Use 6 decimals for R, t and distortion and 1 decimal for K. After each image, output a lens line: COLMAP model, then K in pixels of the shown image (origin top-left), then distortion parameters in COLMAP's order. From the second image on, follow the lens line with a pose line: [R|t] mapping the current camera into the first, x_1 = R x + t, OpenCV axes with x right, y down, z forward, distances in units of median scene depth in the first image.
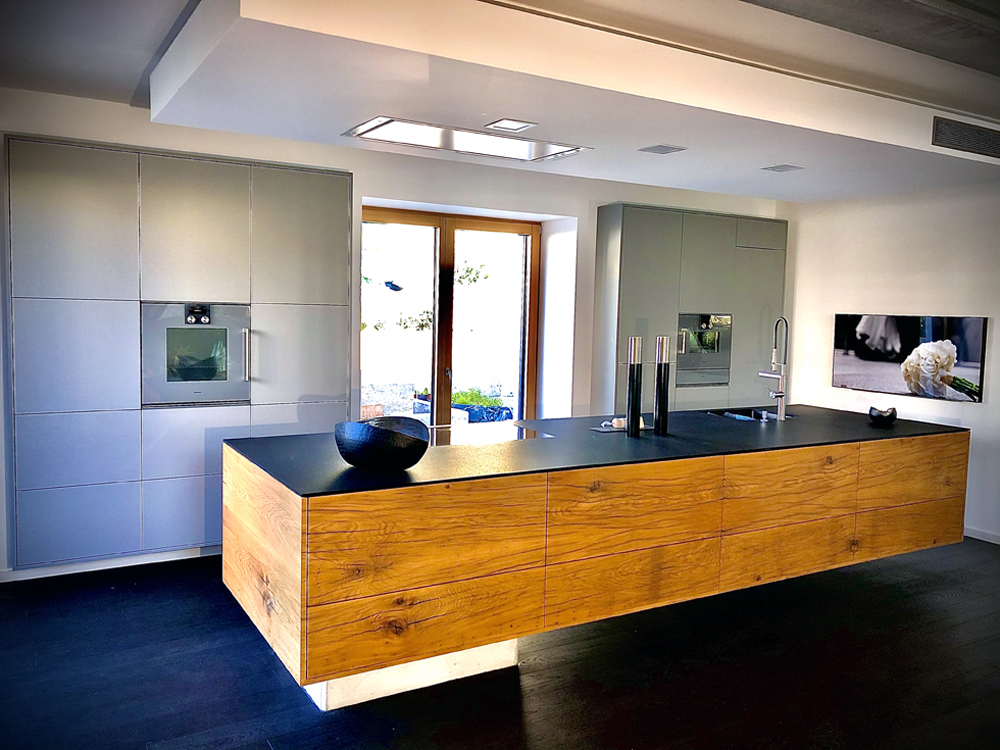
lens RADIAL K [[815.3, 0, 498.7], [0, 815.3, 377.4], [0, 0, 1]] dist [0.037660, -0.051228]
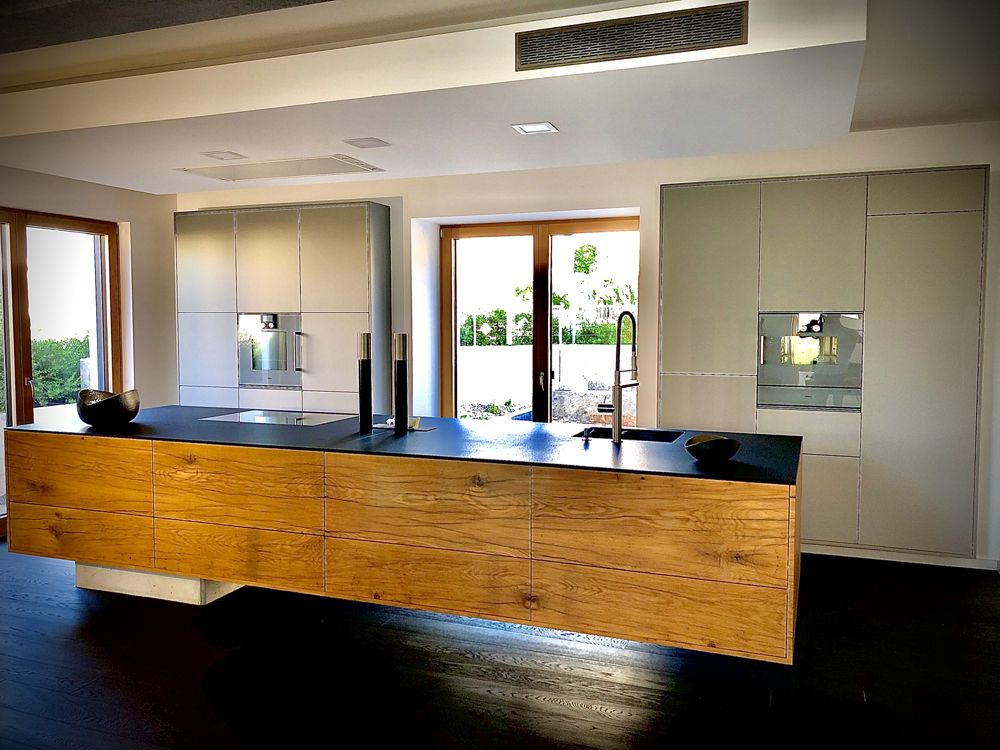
lens RADIAL K [[815.3, 0, 498.8], [0, 815.3, 369.0], [0, 0, 1]] dist [0.037660, -0.051228]
pose [[0.607990, 0.023176, -0.793606, 1.165055], [-0.051683, 0.998609, -0.010432, -0.003871], [0.792261, 0.047358, 0.608342, 0.568457]]
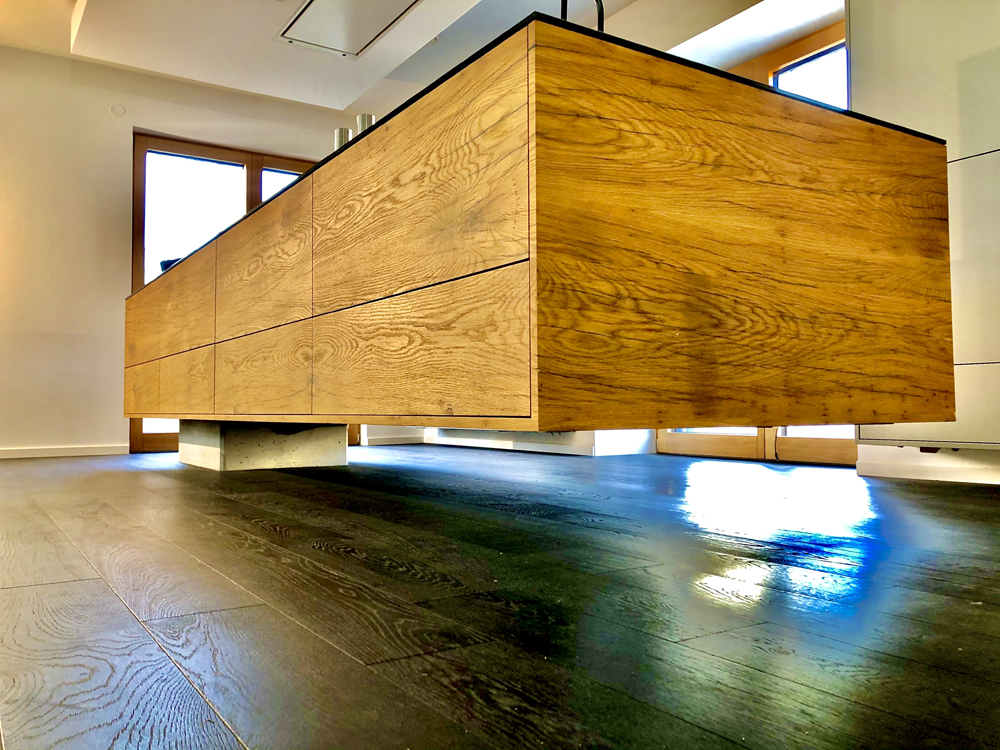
lens RADIAL K [[815.3, 0, 497.1], [0, 815.3, 376.2], [0, 0, 1]] dist [0.037660, -0.051228]
pose [[0.022705, -0.075305, -0.996902, 1.058428], [-0.083755, 0.993510, -0.076956, 0.262460], [0.996228, 0.085243, 0.016251, 1.260042]]
